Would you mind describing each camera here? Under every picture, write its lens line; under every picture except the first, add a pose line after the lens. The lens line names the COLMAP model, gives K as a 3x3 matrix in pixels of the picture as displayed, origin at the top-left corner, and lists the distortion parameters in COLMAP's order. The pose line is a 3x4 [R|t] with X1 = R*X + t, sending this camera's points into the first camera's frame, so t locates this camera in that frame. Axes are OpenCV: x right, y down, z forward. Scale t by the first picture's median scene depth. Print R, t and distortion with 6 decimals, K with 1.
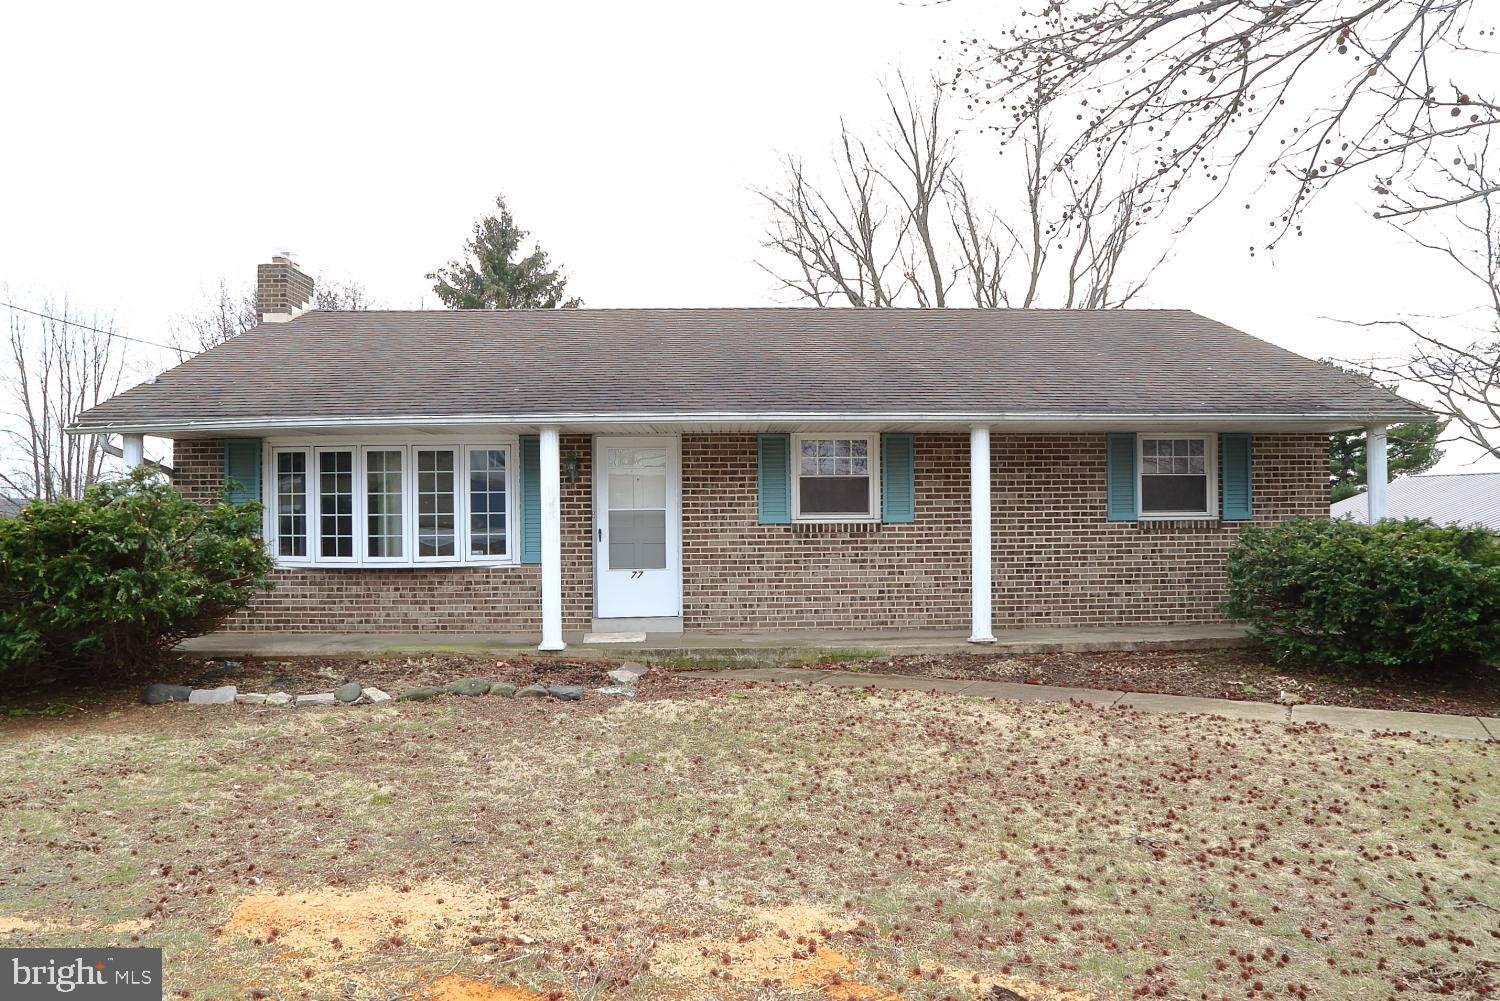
lens RADIAL K [[1033.0, 0, 751.4], [0, 1033.0, 506.1], [0, 0, 1]] dist [-0.118110, 0.066153]
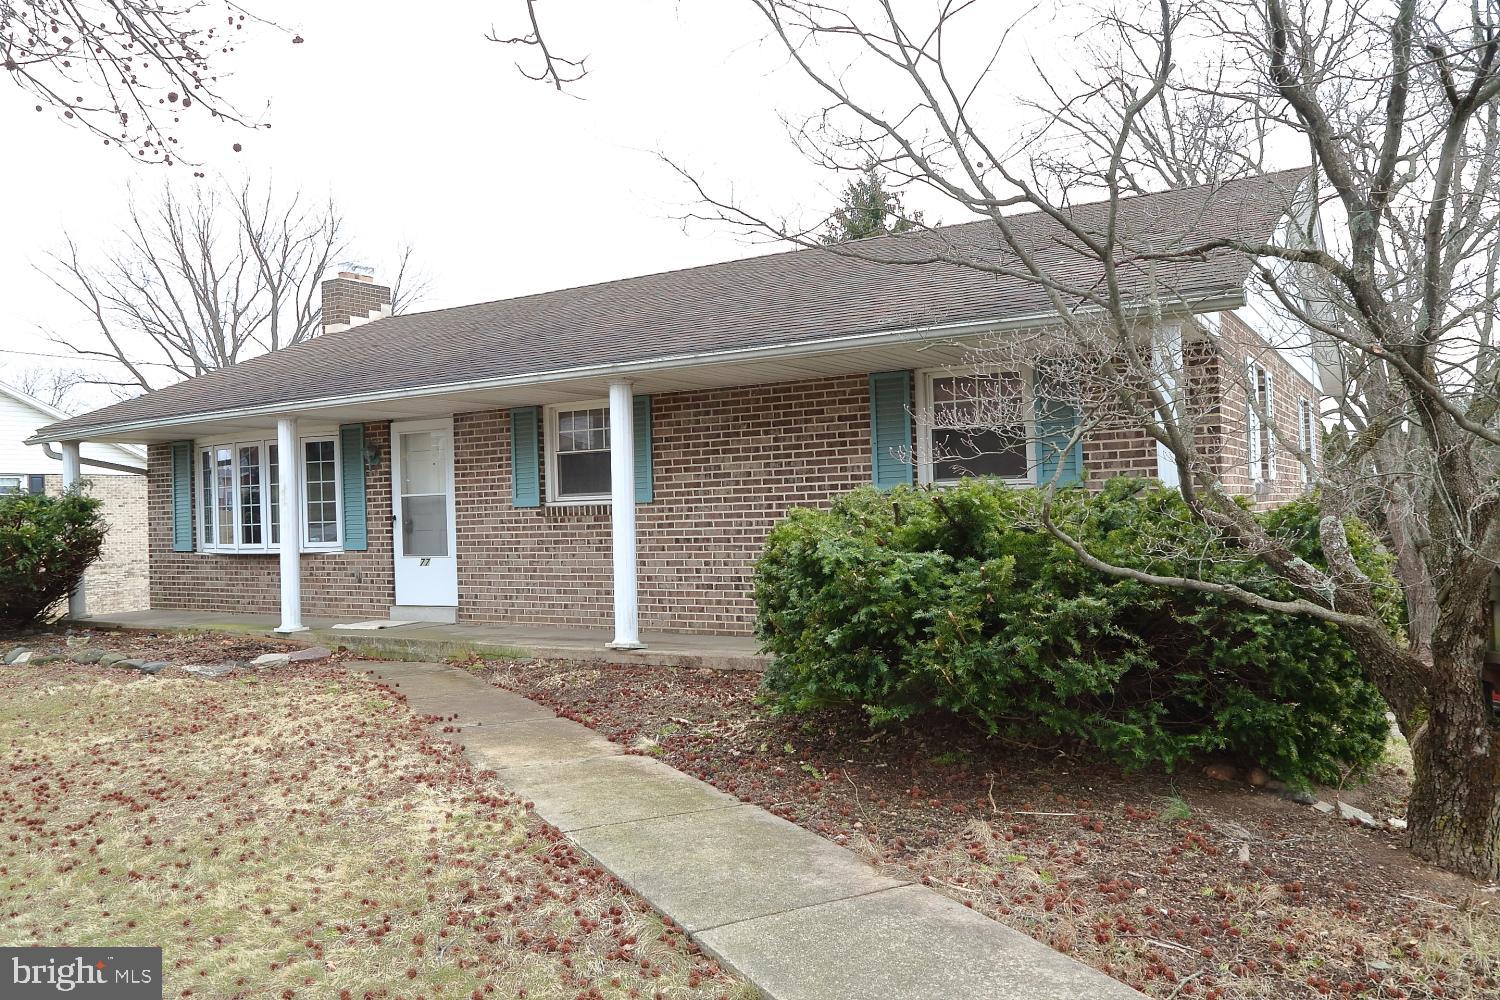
lens RADIAL K [[1143.5, 0, 750.0], [0, 1143.5, 500.0], [0, 0, 1]] dist [-0.028869, 0.001650]
pose [[0.824416, -0.021468, -0.565578, 0.745422], [0.020128, 0.999760, -0.008609, 0.023399], [0.565627, -0.004287, 0.824650, 0.286684]]
